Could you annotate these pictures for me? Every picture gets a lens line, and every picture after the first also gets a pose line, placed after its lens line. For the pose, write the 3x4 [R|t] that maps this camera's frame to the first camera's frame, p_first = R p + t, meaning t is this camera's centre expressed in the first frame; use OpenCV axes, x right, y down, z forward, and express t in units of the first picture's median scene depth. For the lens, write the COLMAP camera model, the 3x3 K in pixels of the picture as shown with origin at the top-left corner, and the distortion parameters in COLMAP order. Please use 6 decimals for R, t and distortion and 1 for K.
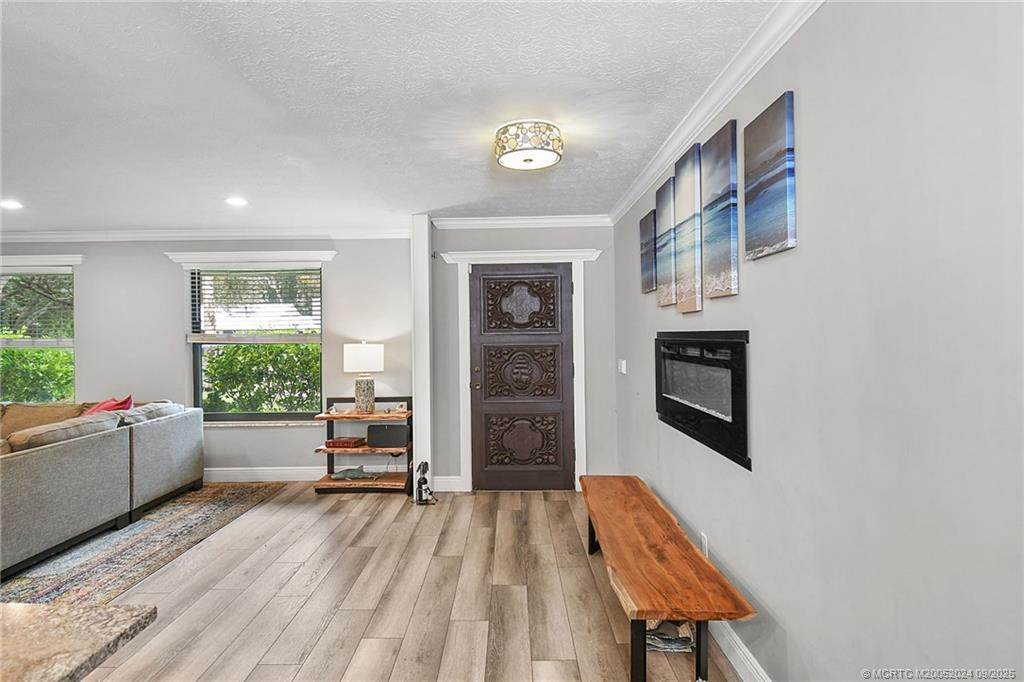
lens RADIAL K [[521.6, 0, 512.0], [0, 521.6, 341.0], [0, 0, 1]] dist [0.000744, -0.000627]
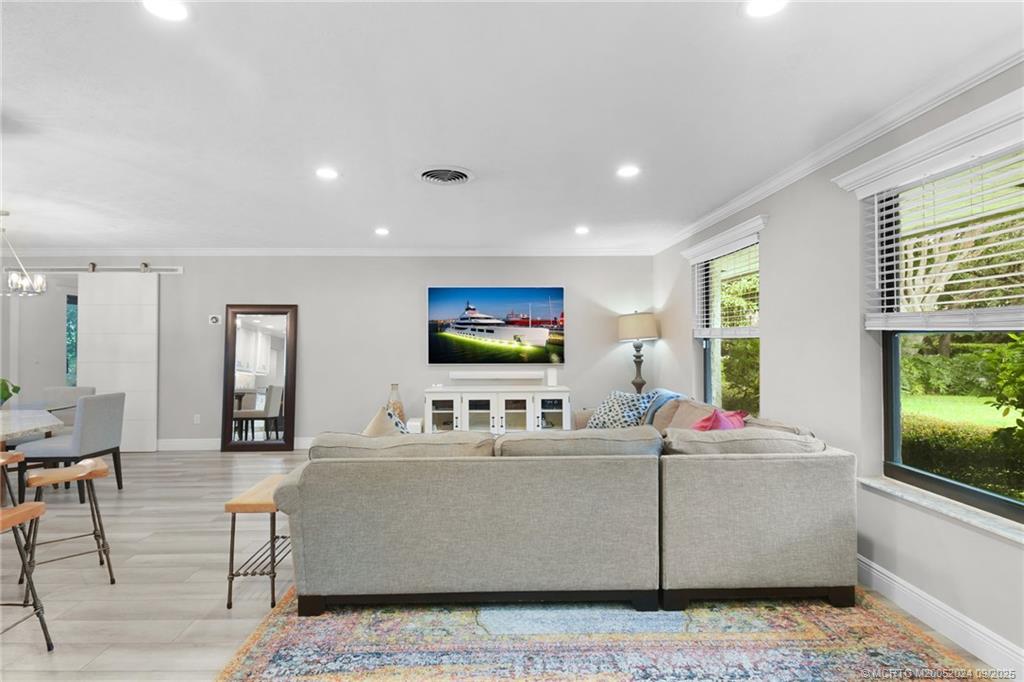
lens RADIAL K [[521.6, 0, 512.0], [0, 521.6, 341.0], [0, 0, 1]] dist [0.000744, -0.000627]
pose [[0.022366, 0.001162, -0.999749, -0.098978], [-0.010593, 0.999943, 0.000925, 0.023607], [0.999694, 0.010569, 0.022377, 0.798081]]
